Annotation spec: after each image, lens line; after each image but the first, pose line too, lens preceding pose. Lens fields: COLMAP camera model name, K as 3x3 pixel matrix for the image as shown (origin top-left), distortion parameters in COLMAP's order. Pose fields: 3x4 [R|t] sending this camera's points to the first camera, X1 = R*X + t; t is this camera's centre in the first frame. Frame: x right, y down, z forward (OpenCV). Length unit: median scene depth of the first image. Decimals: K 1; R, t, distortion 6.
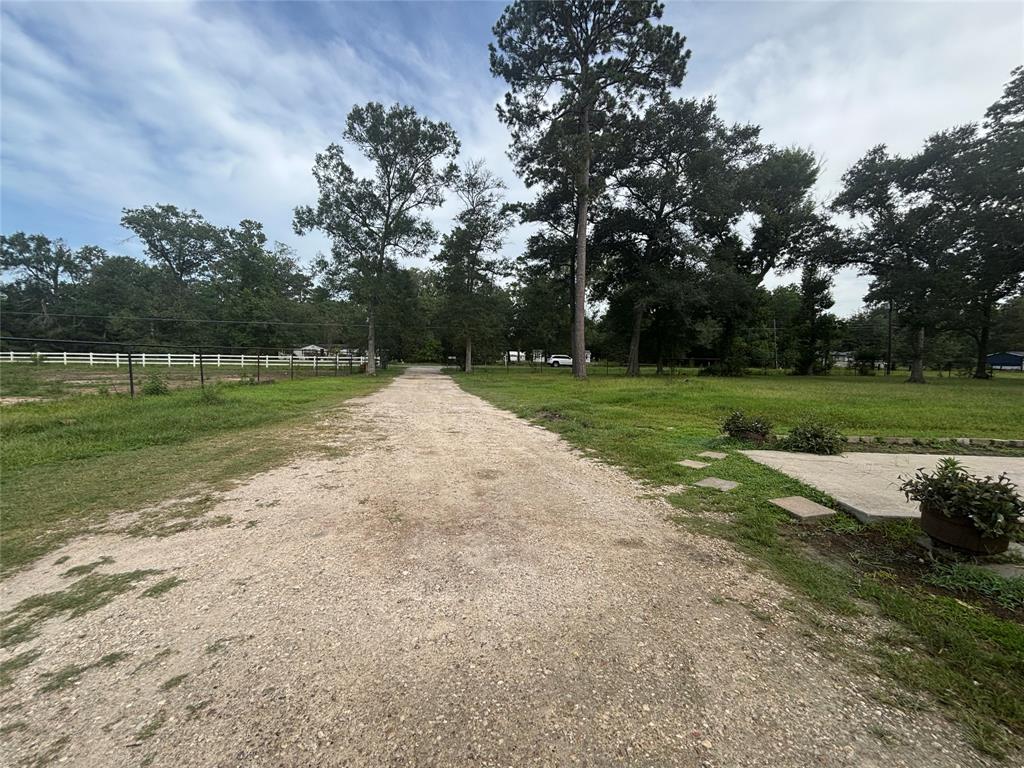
lens RADIAL K [[403.7, 0, 517.8], [0, 403.7, 390.4], [0, 0, 1]] dist [0.001306, 0.000179]
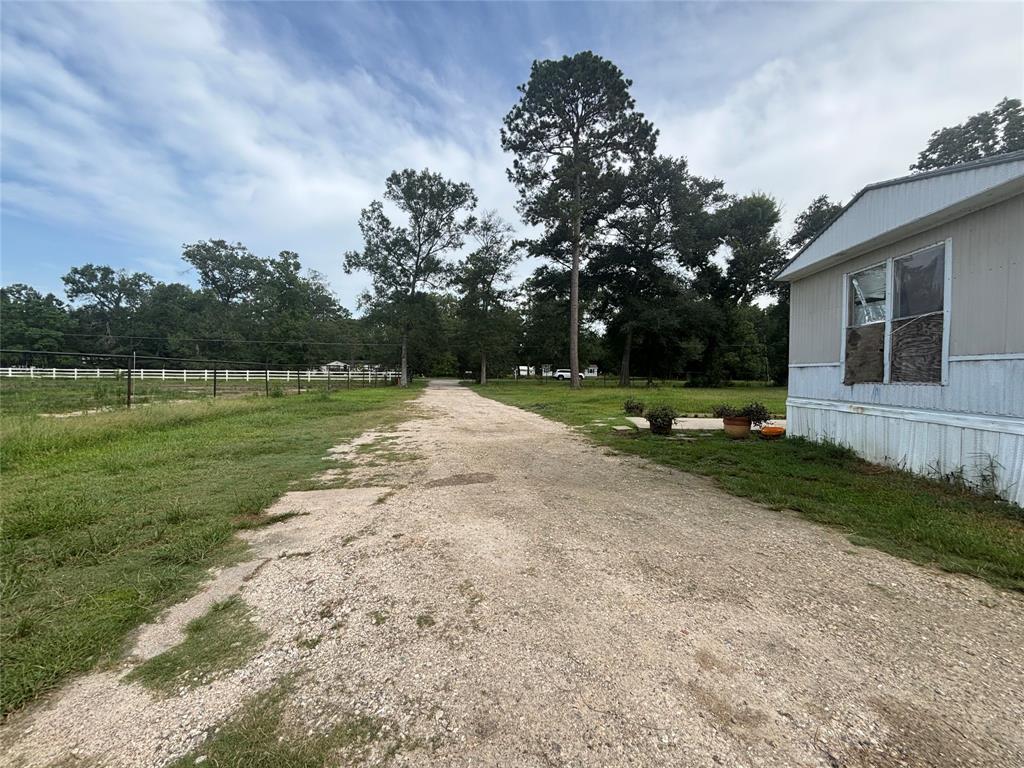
lens RADIAL K [[412.5, 0, 513.5], [0, 412.5, 381.6], [0, 0, 1]] dist [-0.001011, 0.000740]
pose [[0.999123, -0.003428, -0.041720, 0.016588], [0.000977, 0.998279, -0.058635, 0.017396], [0.041849, 0.058543, 0.997407, -0.194856]]
